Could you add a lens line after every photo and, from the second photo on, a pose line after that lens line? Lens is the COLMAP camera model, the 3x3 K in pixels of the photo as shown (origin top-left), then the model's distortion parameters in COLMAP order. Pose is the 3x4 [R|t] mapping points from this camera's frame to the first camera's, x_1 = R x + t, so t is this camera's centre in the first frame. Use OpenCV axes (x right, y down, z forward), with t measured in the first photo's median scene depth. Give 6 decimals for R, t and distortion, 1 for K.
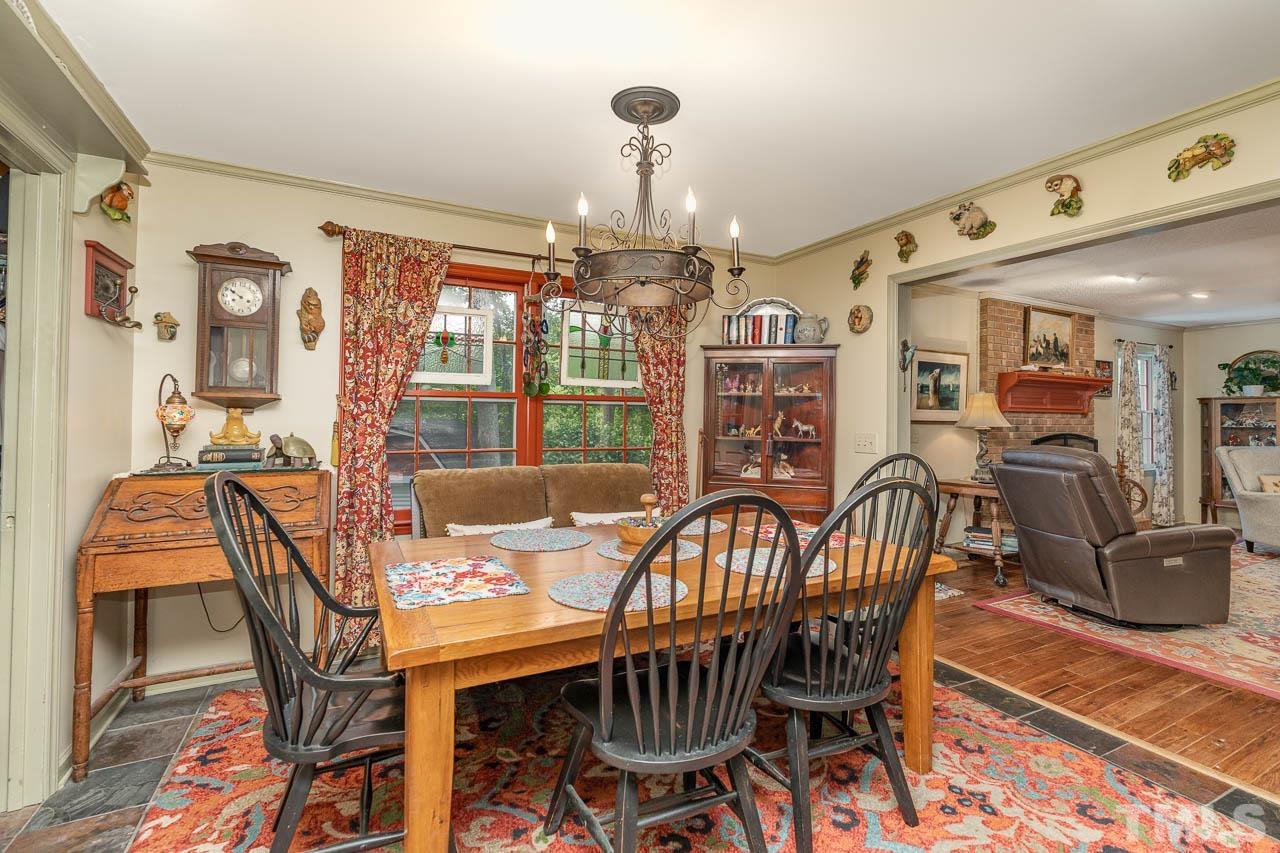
lens RADIAL K [[584.2, 0, 649.6], [0, 584.2, 407.1], [0, 0, 1]] dist [-0.003745, 0.001179]
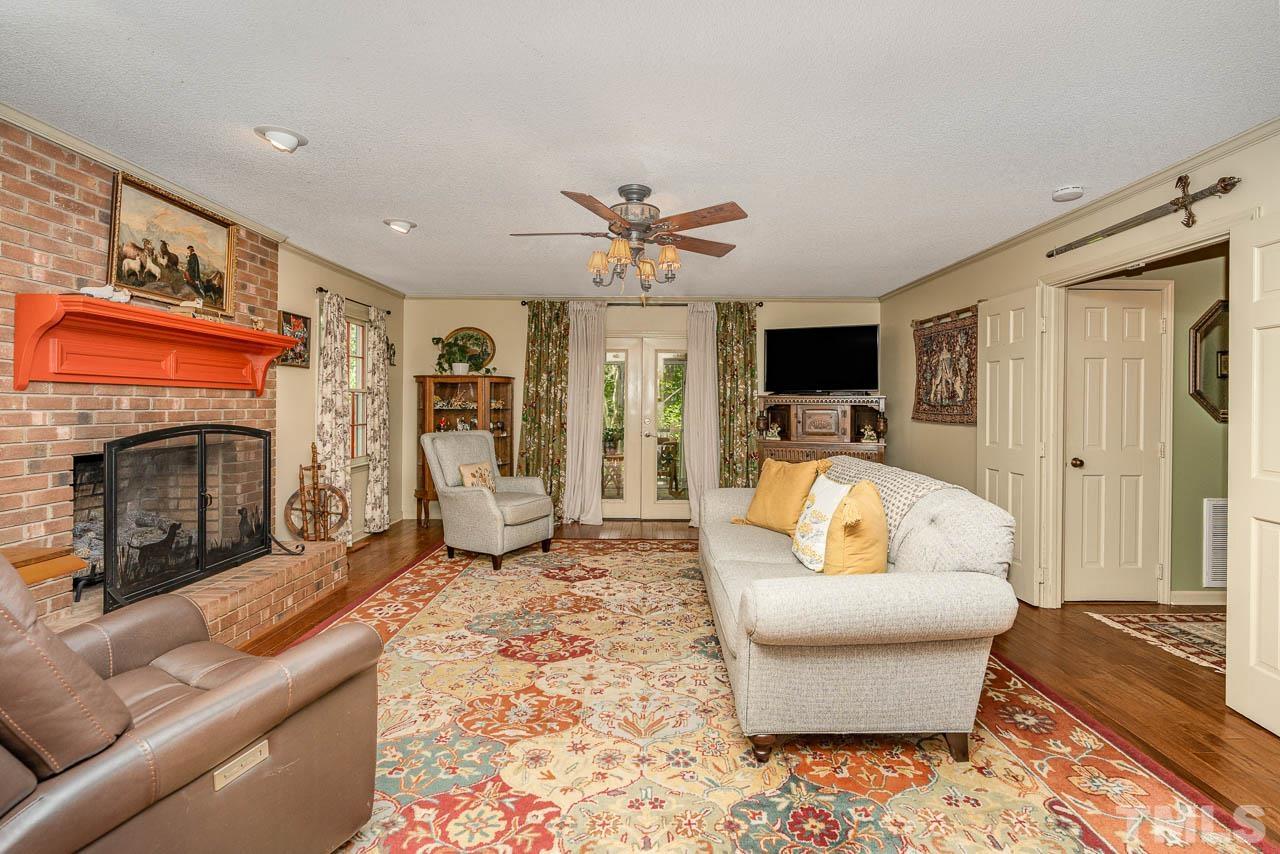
lens RADIAL K [[584.2, 0, 641.6], [0, 584.2, 403.5], [0, 0, 1]] dist [-0.003745, 0.001179]
pose [[0.474553, -0.004881, 0.880213, 0.380204], [-0.016941, 0.999749, 0.014677, 0.008218], [-0.880064, -0.021876, 0.474351, 0.327758]]
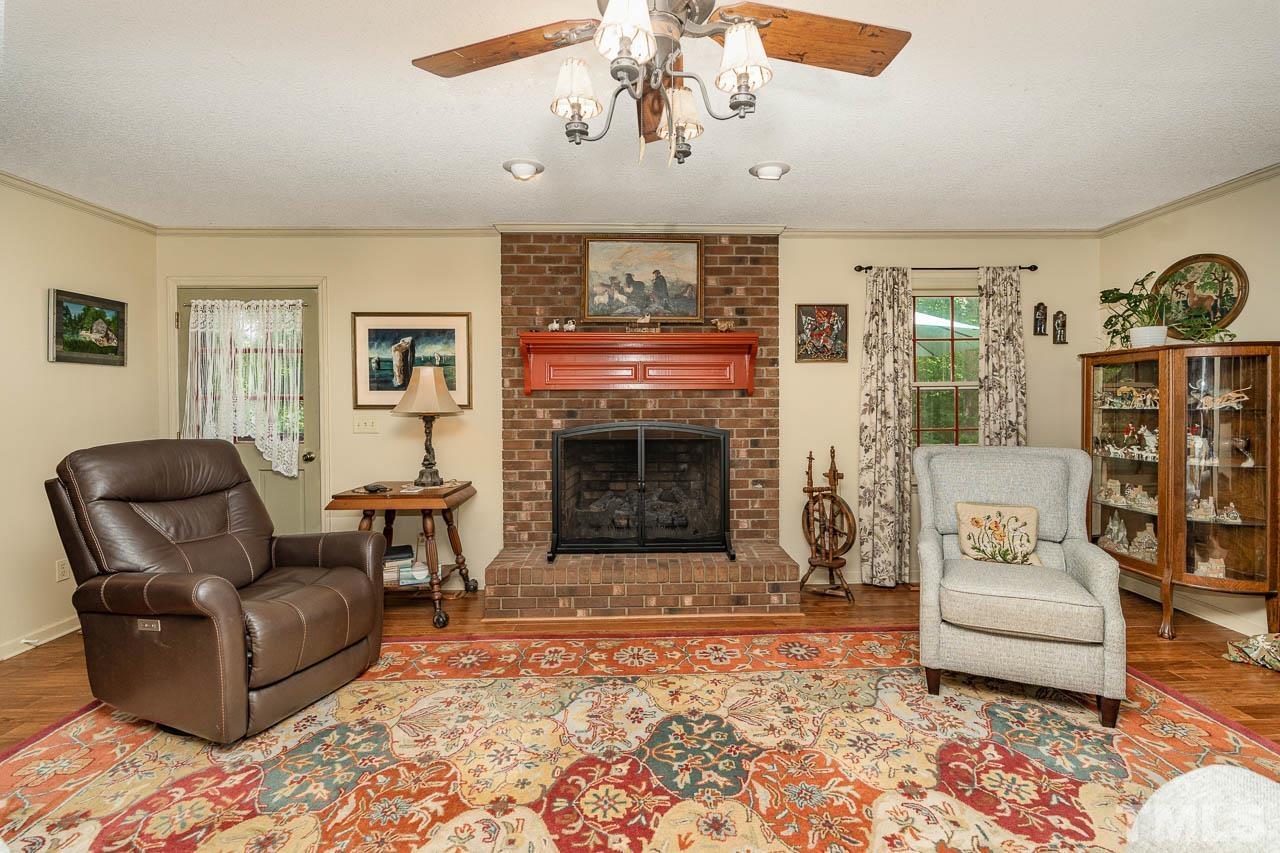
lens RADIAL K [[584.2, 0, 654.3], [0, 584.2, 402.7], [0, 0, 1]] dist [-0.003745, 0.001179]
pose [[0.901796, -0.008887, -0.432071, 0.913834], [0.021702, 0.999458, 0.024737, 0.006723], [0.431617, -0.031684, 0.901500, 0.369809]]
